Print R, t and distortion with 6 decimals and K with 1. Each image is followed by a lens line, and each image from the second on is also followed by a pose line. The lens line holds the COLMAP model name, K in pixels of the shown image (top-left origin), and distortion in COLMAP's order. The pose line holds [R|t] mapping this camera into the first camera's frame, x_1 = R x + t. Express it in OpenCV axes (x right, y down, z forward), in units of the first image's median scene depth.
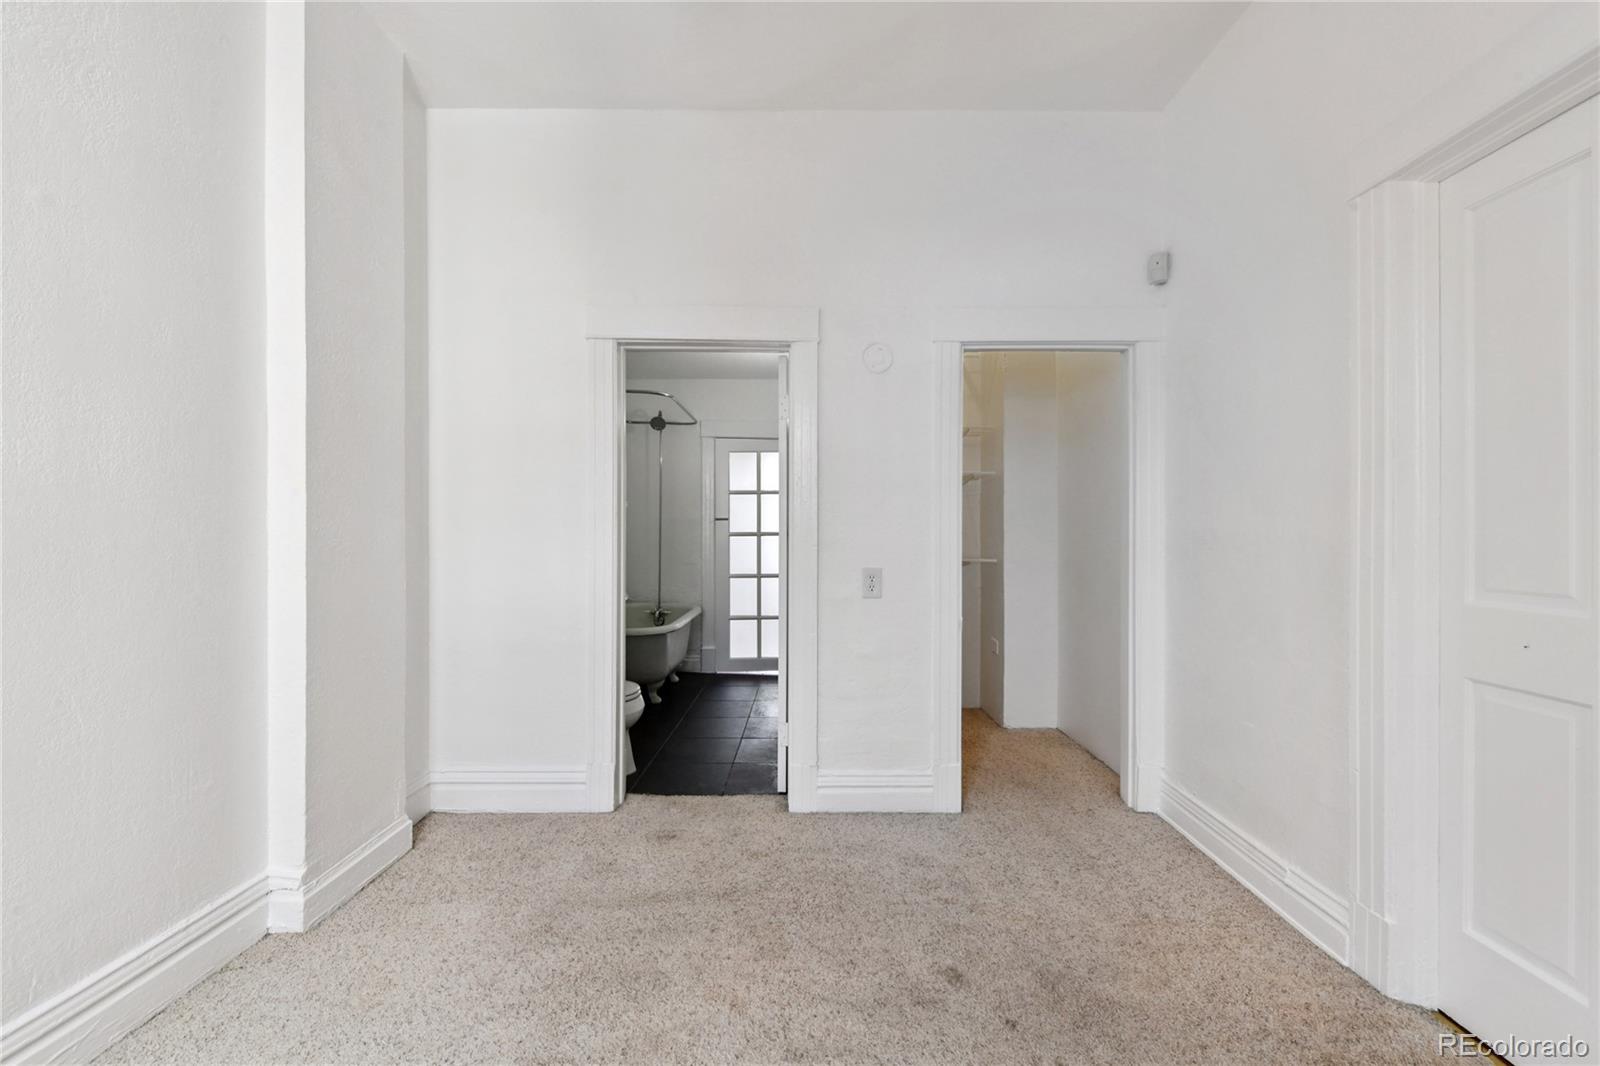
lens RADIAL K [[633.4, 0, 789.8], [0, 633.4, 536.8], [0, 0, 1]] dist [0.006974, -0.003677]
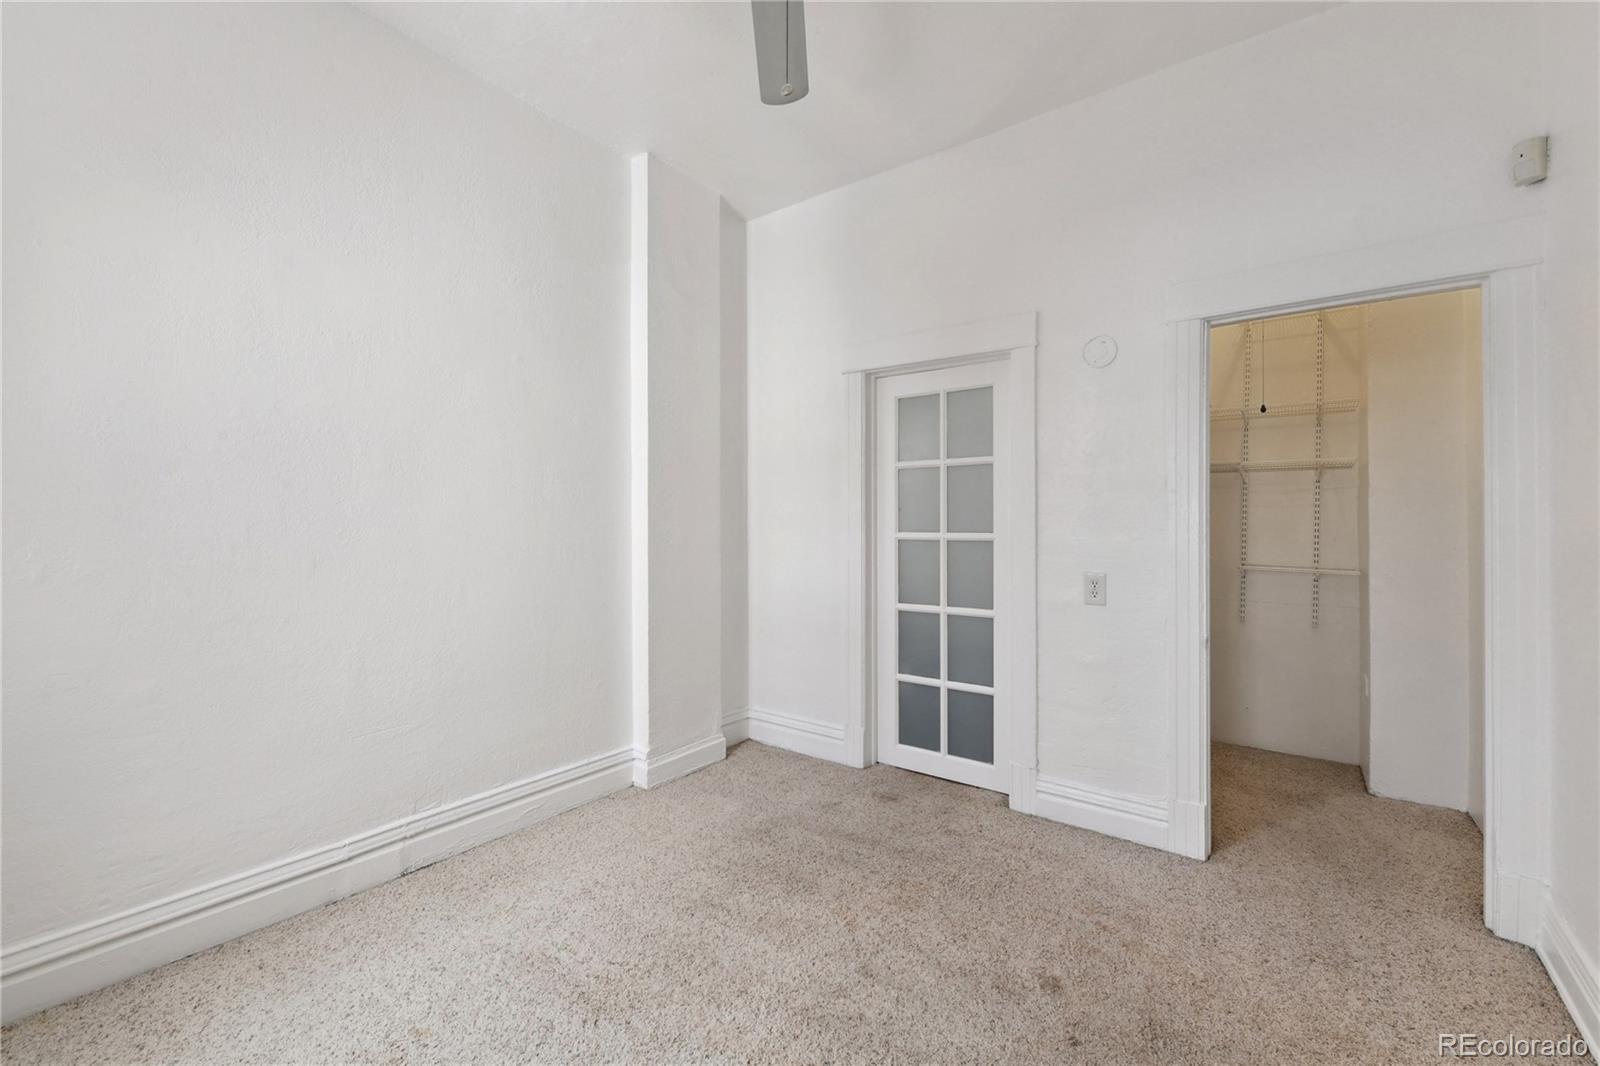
lens RADIAL K [[633.4, 0, 808.7], [0, 633.4, 532.2], [0, 0, 1]] dist [0.006974, -0.003677]
pose [[0.810303, 0.008602, -0.585948, 0.382647], [-0.010989, 0.999939, -0.000517, -0.008331], [0.585908, 0.006857, 0.810349, -0.024665]]
